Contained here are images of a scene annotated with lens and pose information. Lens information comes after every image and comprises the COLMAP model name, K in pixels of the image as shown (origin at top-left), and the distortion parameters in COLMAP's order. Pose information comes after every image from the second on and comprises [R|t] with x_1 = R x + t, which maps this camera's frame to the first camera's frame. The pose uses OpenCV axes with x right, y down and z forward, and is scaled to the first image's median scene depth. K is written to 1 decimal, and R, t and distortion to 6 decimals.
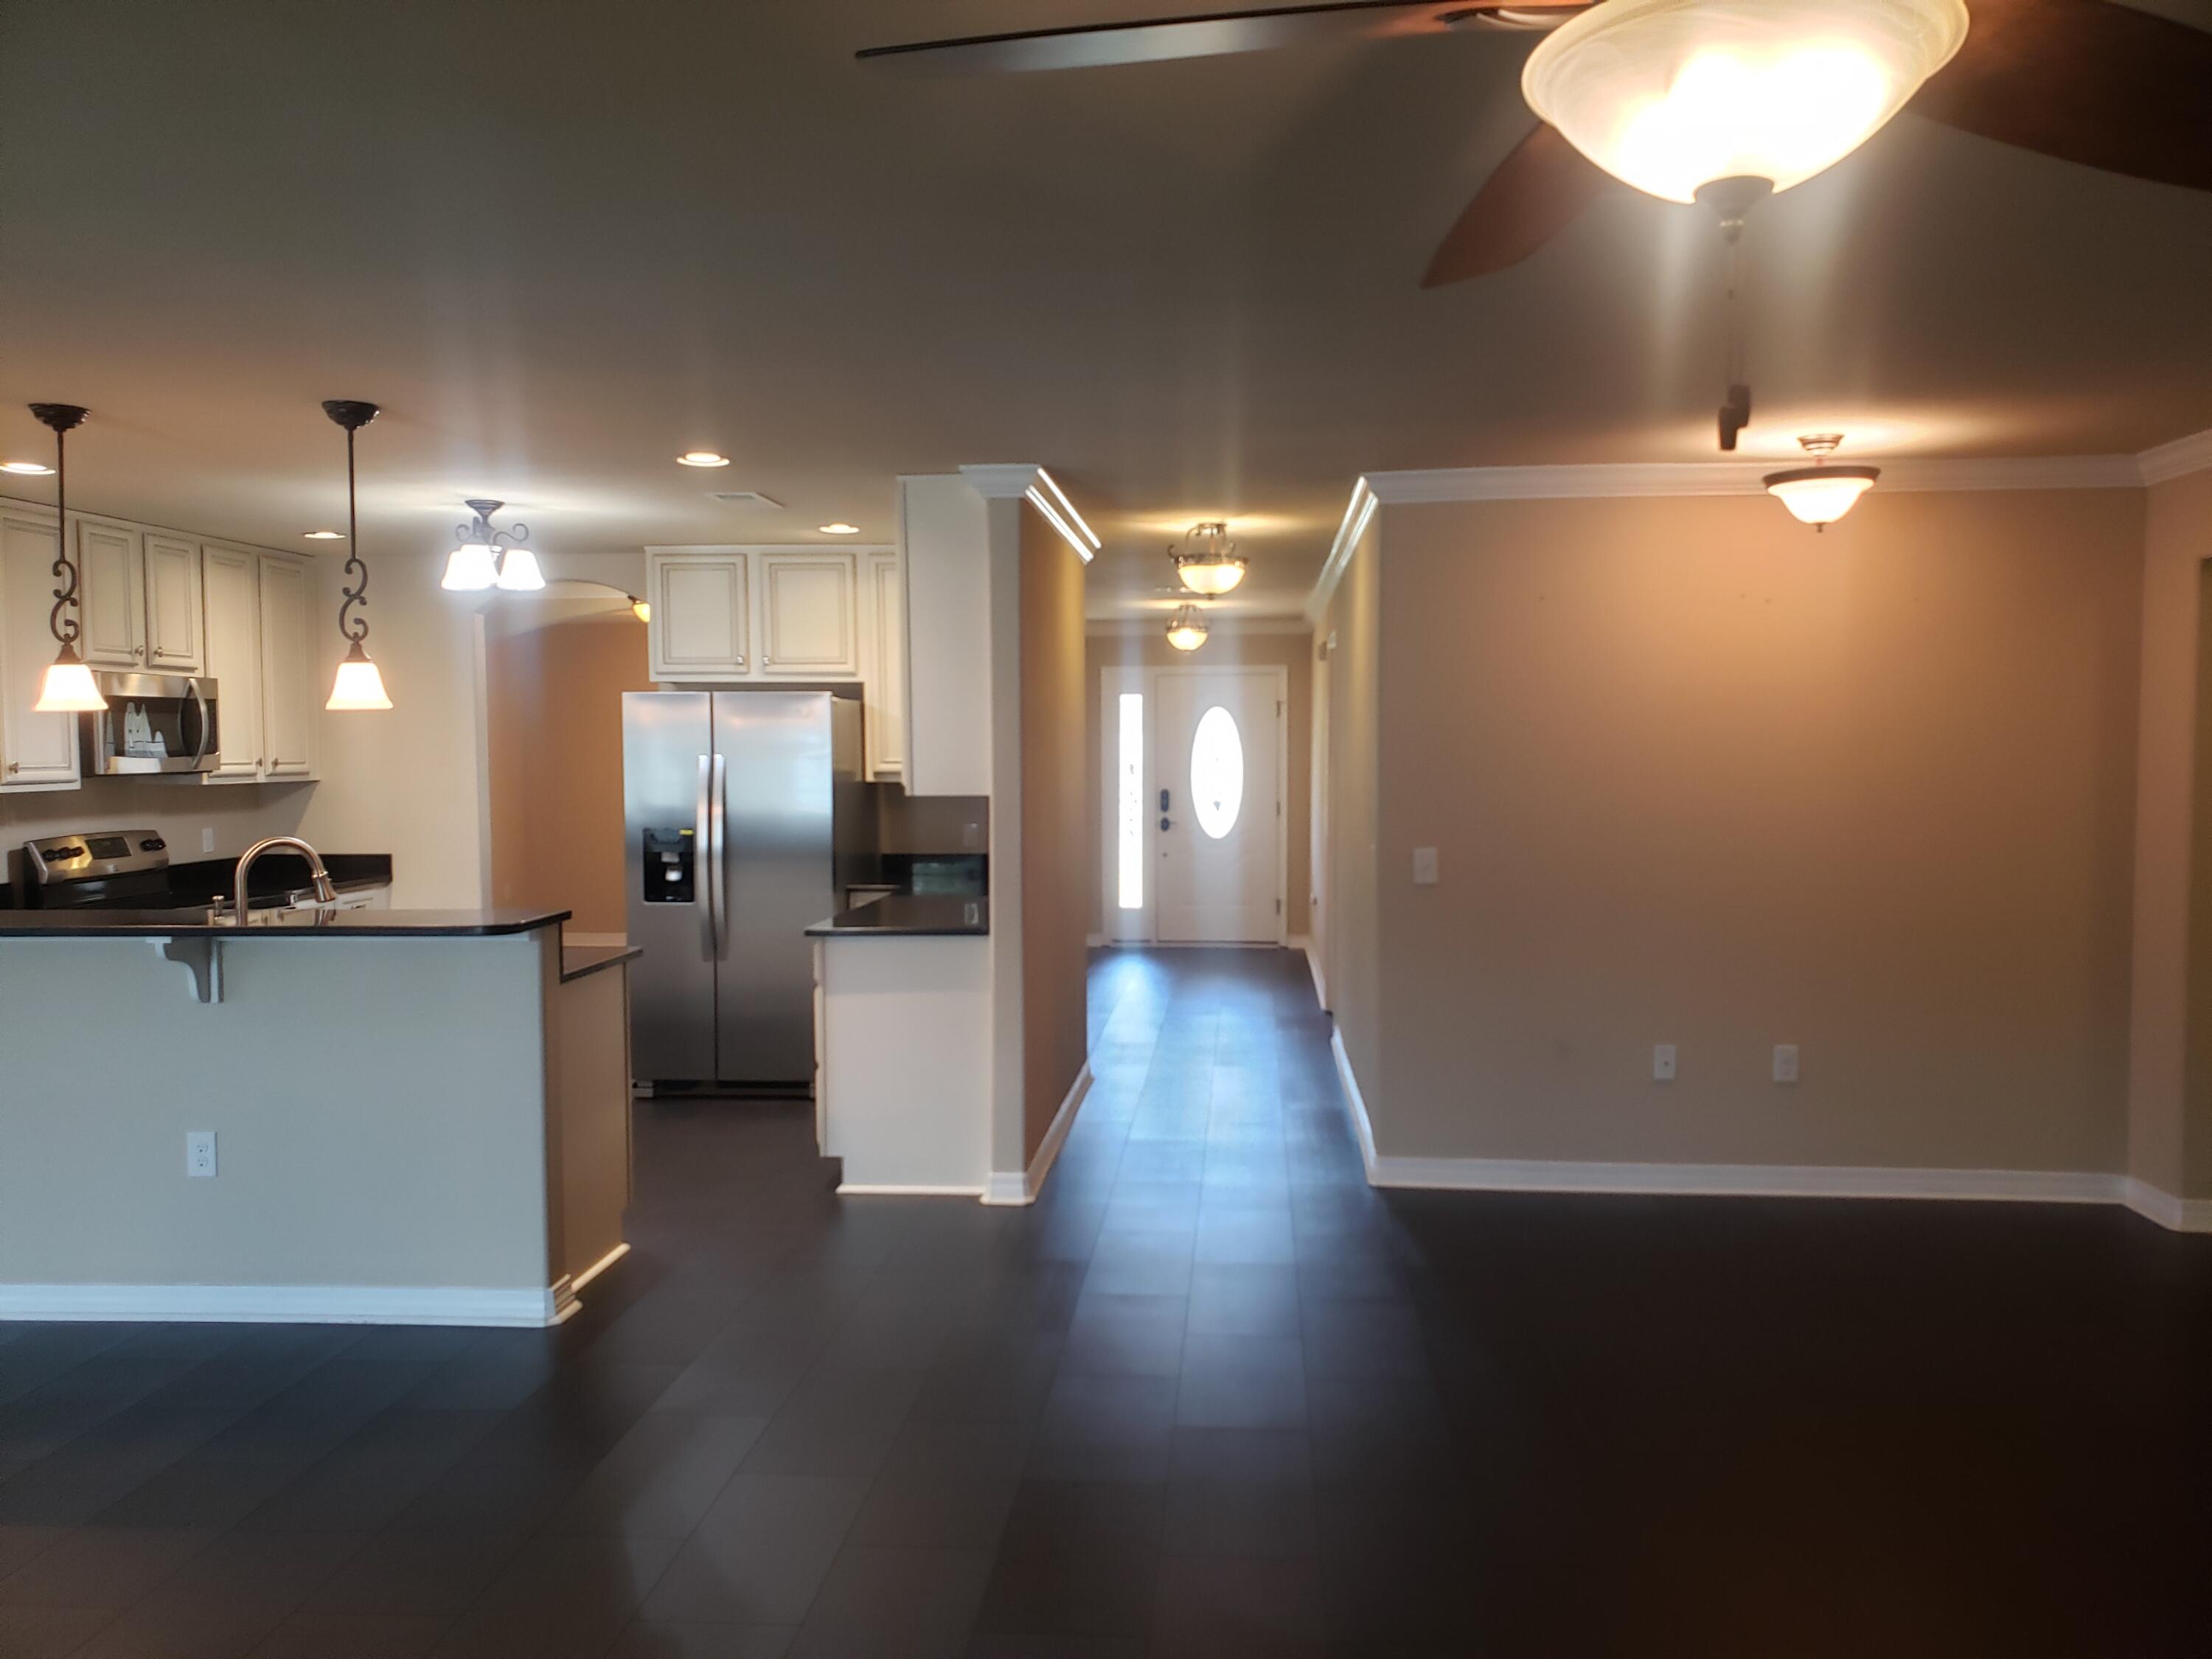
lens RADIAL K [[1669.2, 0, 1106.0], [0, 1669.2, 829.5], [0, 0, 1]] dist [0.000119, -0.002393]
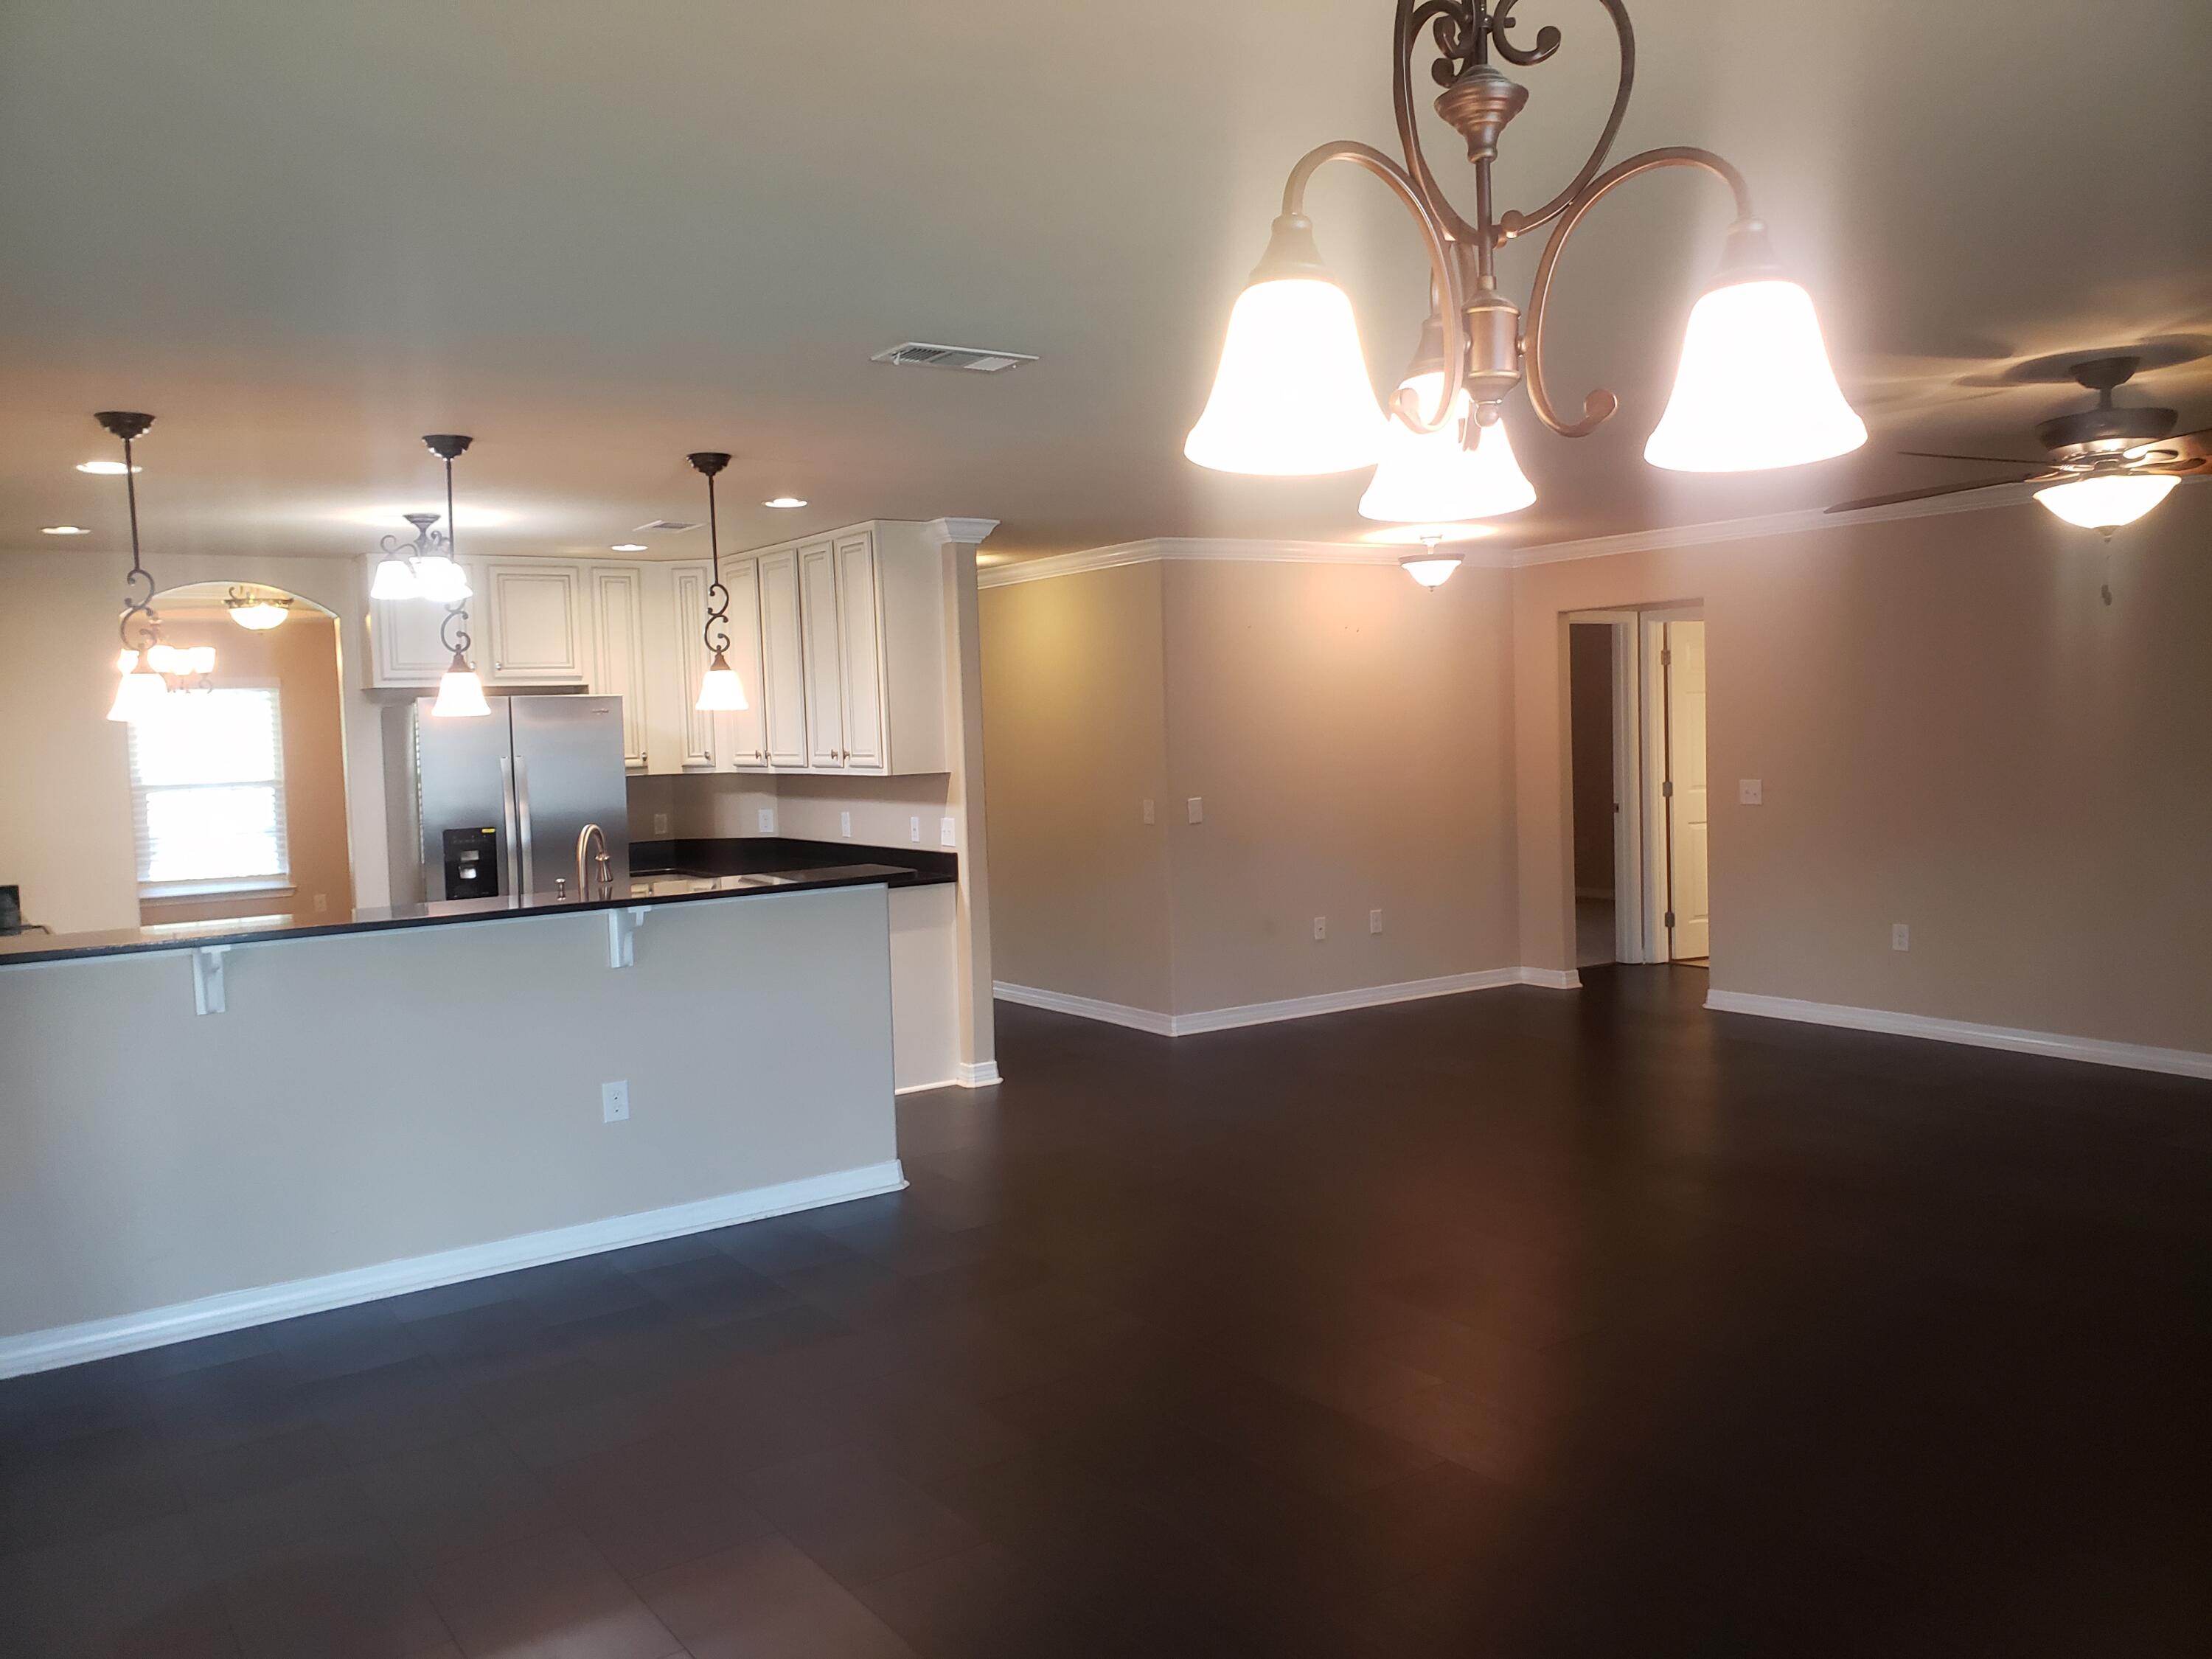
lens RADIAL K [[1708.9, 0, 1106.0], [0, 1708.9, 829.5], [0, 0, 1]] dist [-0.011338, -0.003604]
pose [[0.781882, -0.064259, 0.620106, -0.717611], [0.065029, 0.997654, 0.021389, 0.003965], [-0.620026, 0.023601, 0.784226, -0.092626]]
